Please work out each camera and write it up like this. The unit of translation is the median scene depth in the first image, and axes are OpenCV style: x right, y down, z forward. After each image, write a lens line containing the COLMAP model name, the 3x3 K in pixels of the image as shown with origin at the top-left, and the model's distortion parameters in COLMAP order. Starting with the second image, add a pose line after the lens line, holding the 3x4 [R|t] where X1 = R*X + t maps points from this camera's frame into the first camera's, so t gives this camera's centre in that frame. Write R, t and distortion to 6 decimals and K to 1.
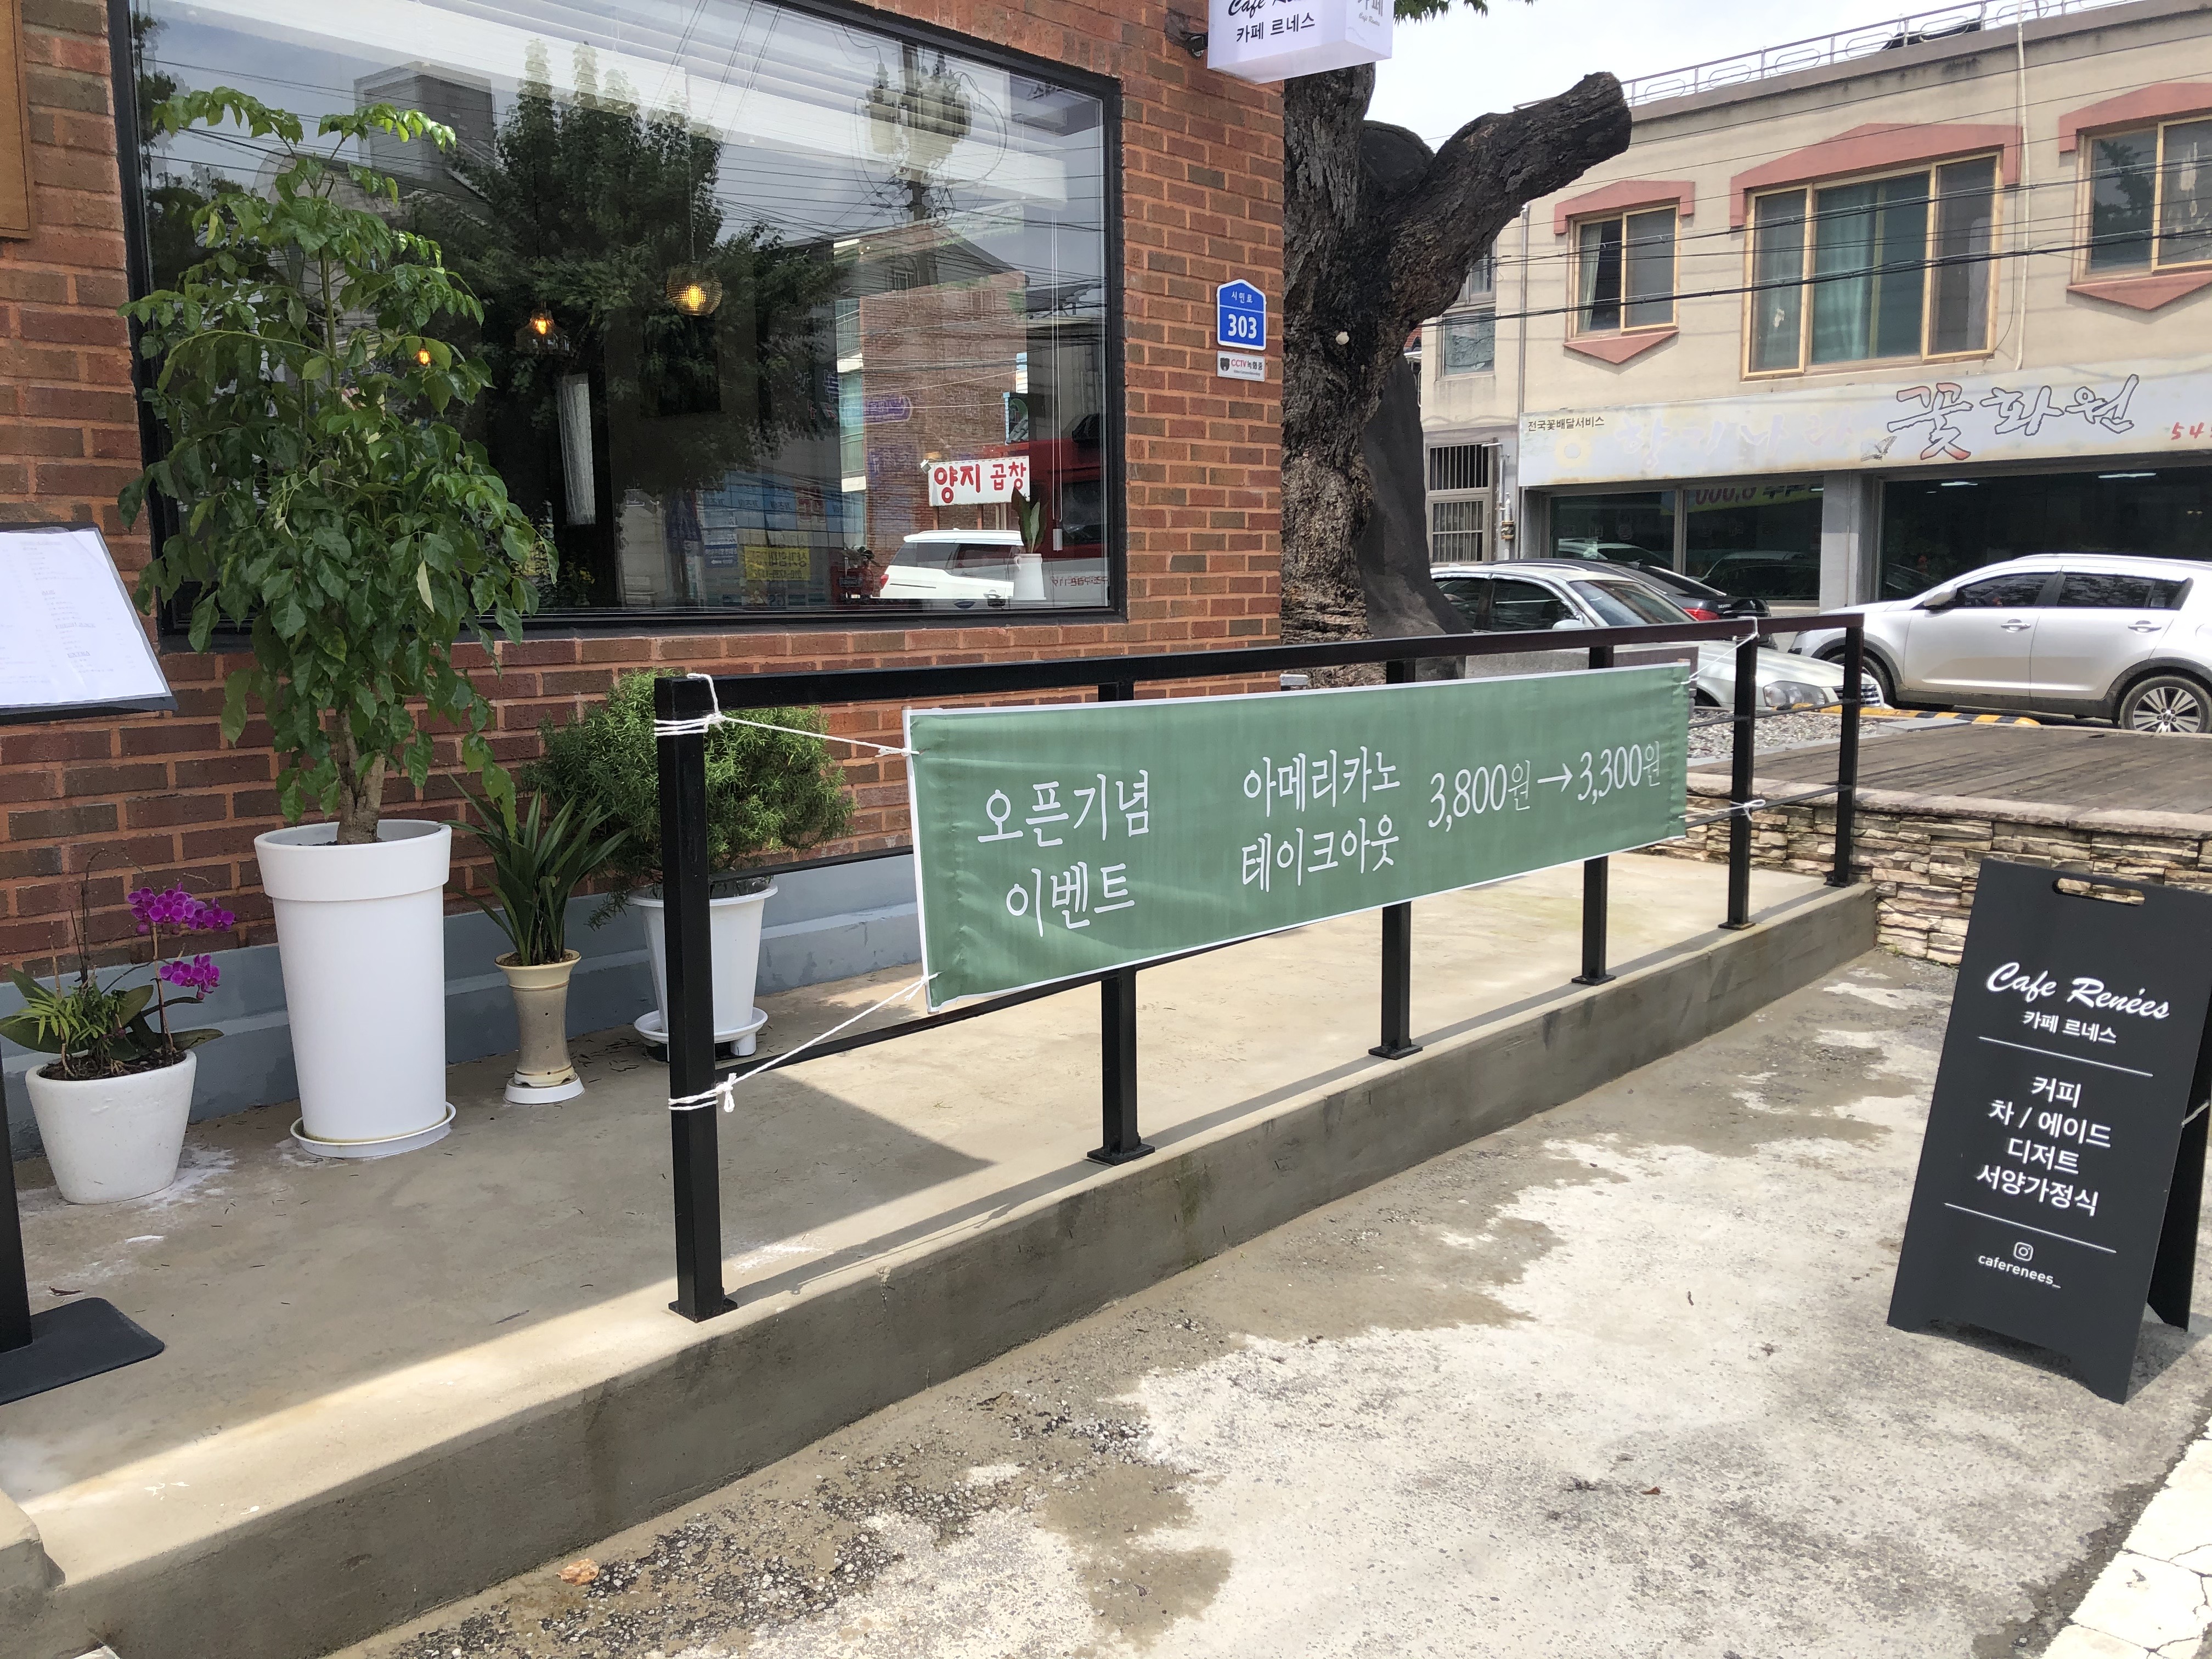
lens RADIAL K [[1829.5, 0, 1106.0], [0, 1829.5, 829.5], [0, 0, 1]] dist [0.057510, -0.091179]
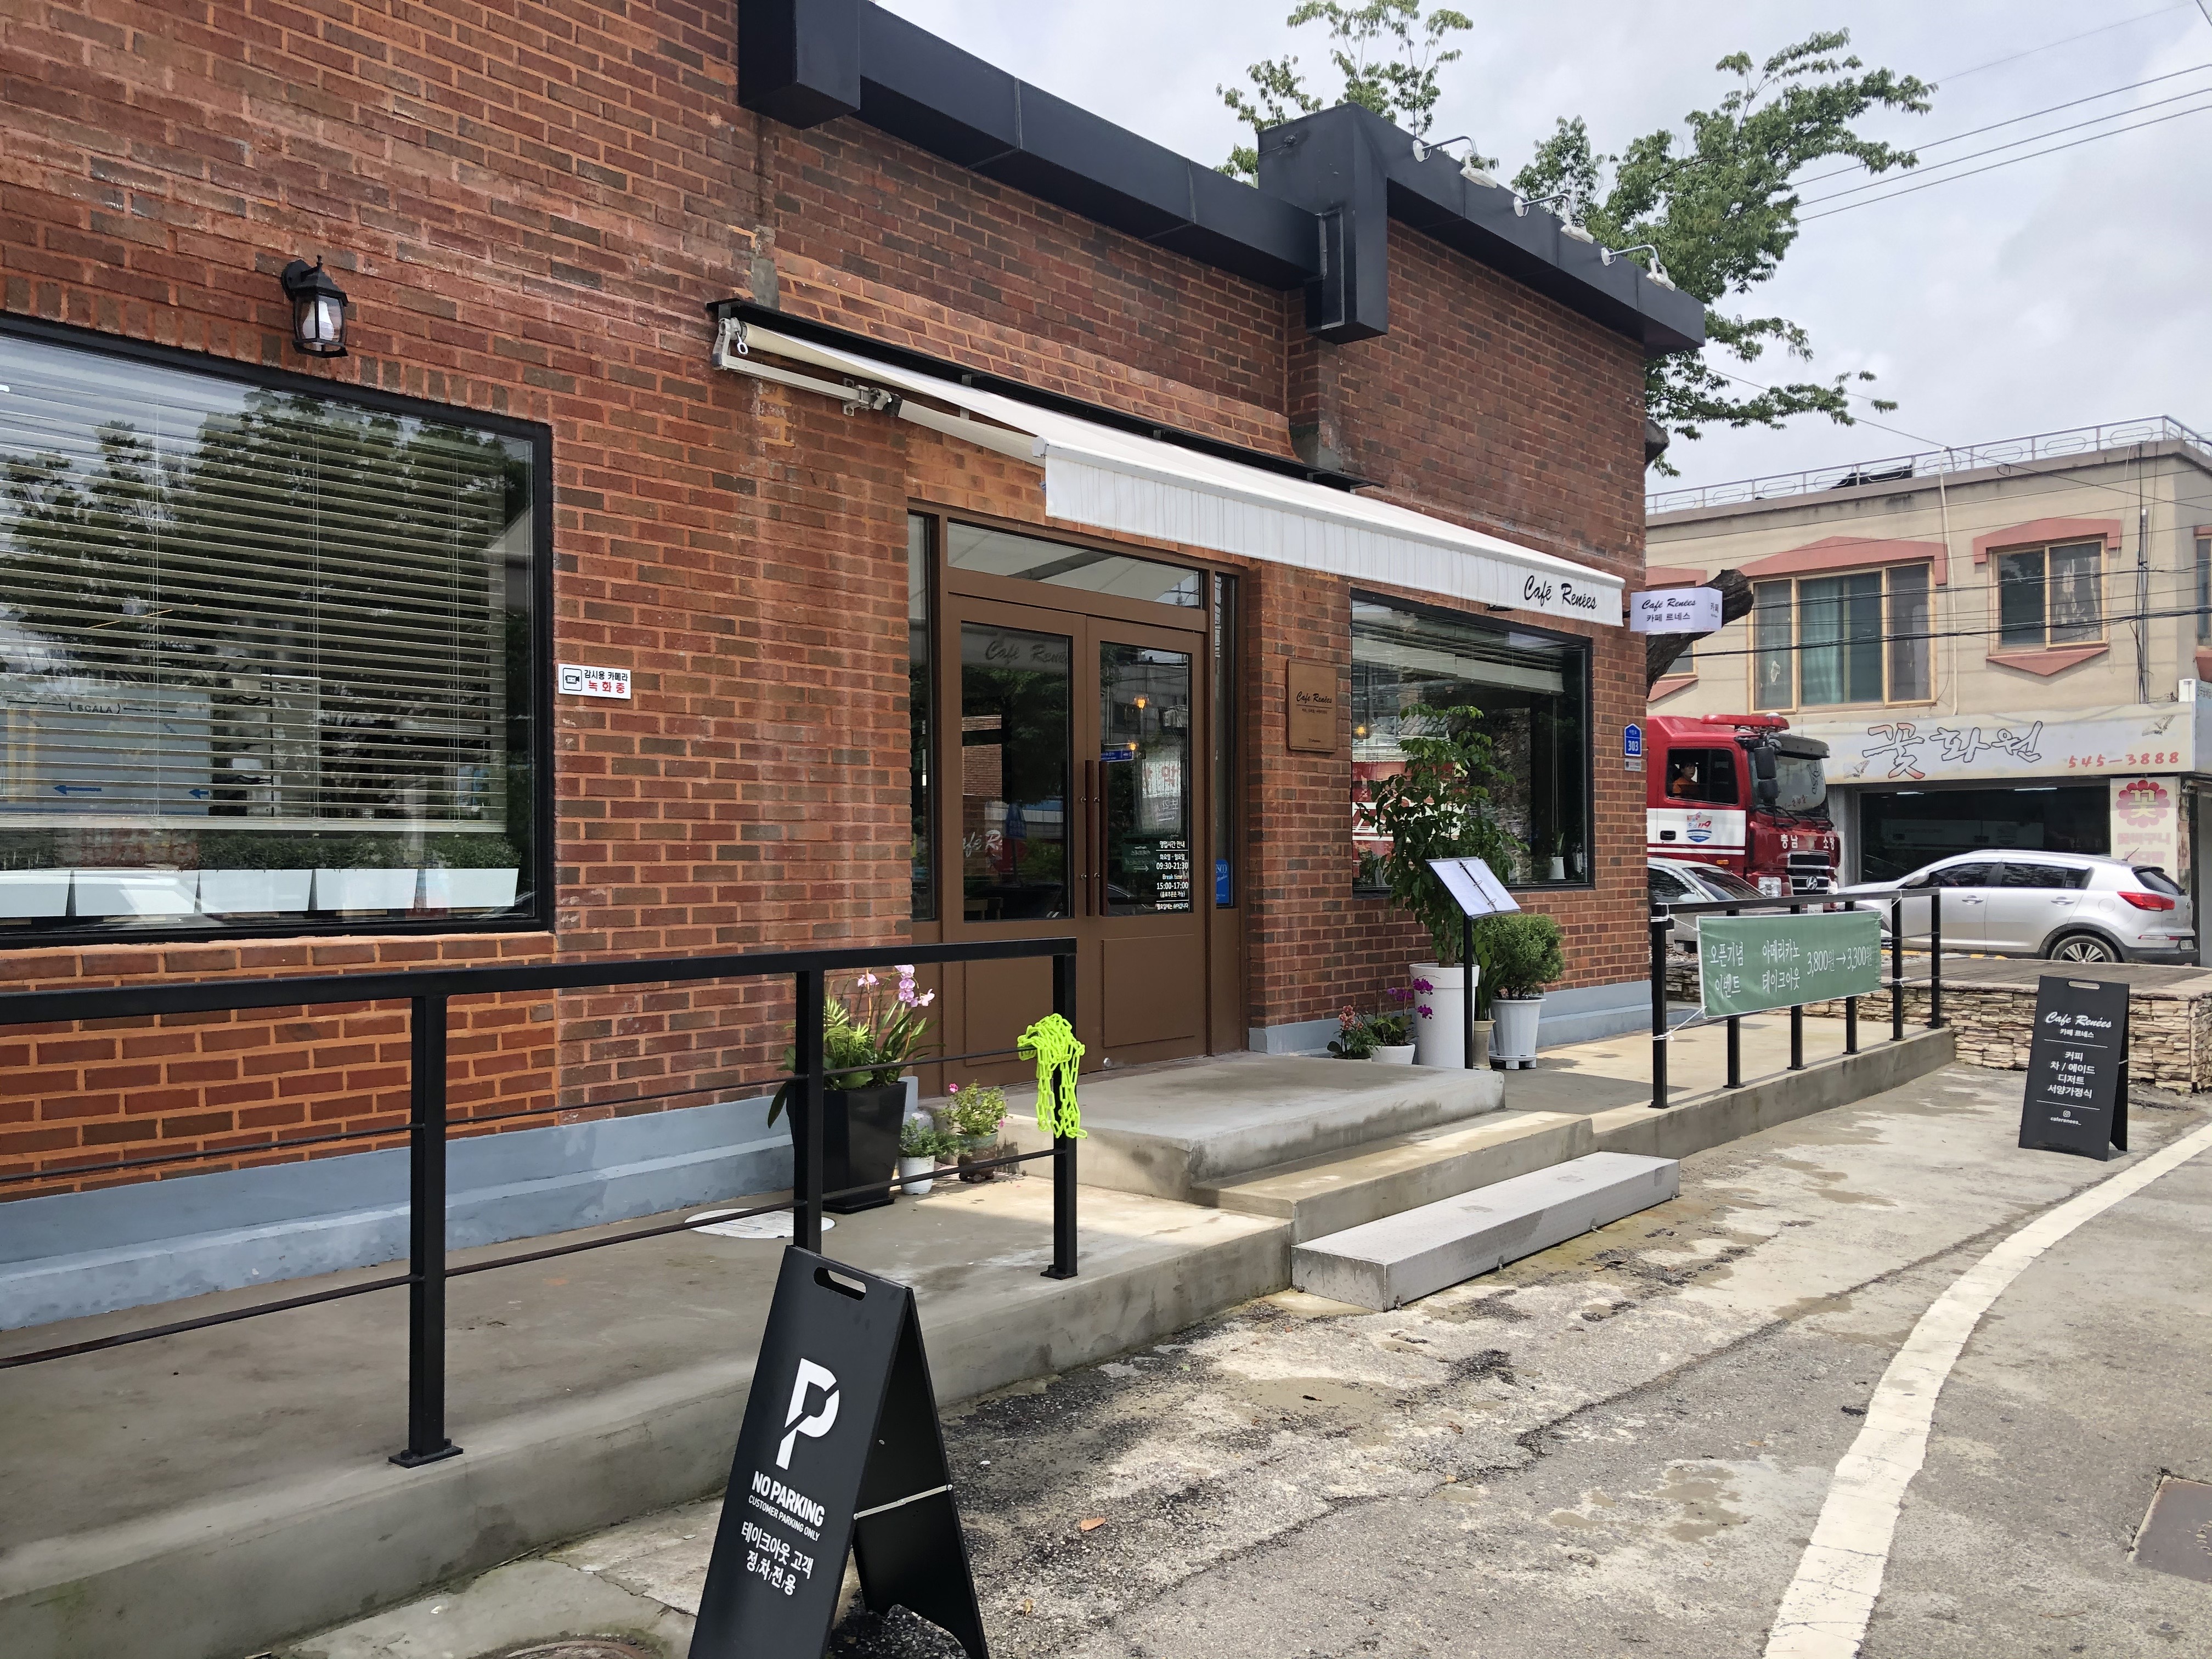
lens RADIAL K [[1829.5, 0, 1106.0], [0, 1829.5, 829.5], [0, 0, 1]] dist [0.057510, -0.091179]
pose [[0.999112, 0.007268, 0.041498, -1.058140], [-0.001039, 0.988958, -0.148192, 0.213916], [-0.042117, 0.148017, 0.988088, -1.735996]]
